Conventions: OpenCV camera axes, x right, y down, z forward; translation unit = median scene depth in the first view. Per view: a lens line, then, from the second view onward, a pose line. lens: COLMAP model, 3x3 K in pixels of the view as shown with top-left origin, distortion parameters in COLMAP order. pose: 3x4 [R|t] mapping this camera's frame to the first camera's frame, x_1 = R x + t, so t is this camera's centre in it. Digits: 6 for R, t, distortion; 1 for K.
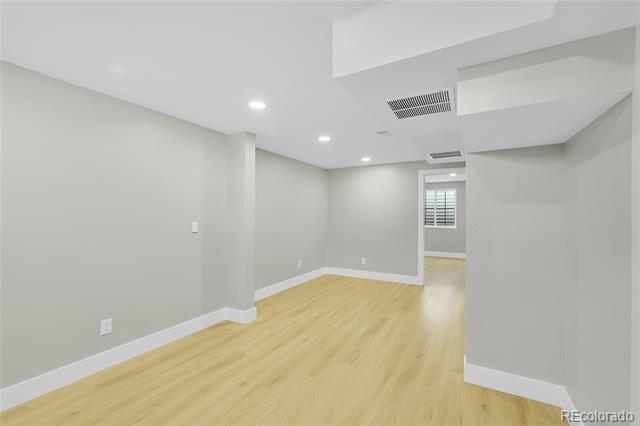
lens RADIAL K [[274.3, 0, 320.0], [0, 274.3, 213.0], [0, 0, 1]] dist [0.008620, 0.000227]
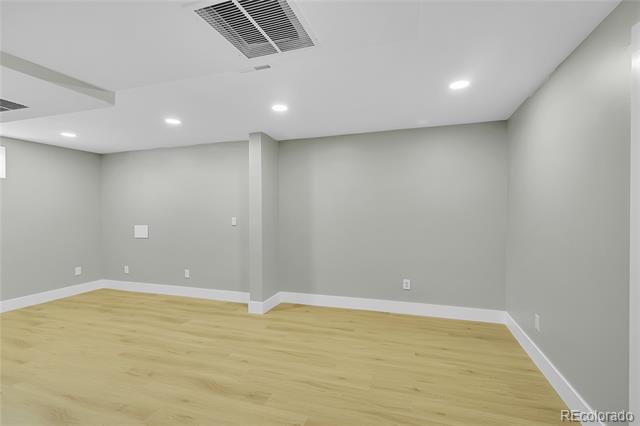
lens RADIAL K [[274.3, 0, 320.0], [0, 274.3, 213.0], [0, 0, 1]] dist [0.008620, 0.000227]
pose [[0.206683, 0.001782, -0.978406, 0.949203], [0.020603, 0.999769, 0.006173, 0.013472], [0.978191, -0.021434, 0.206598, 1.195753]]
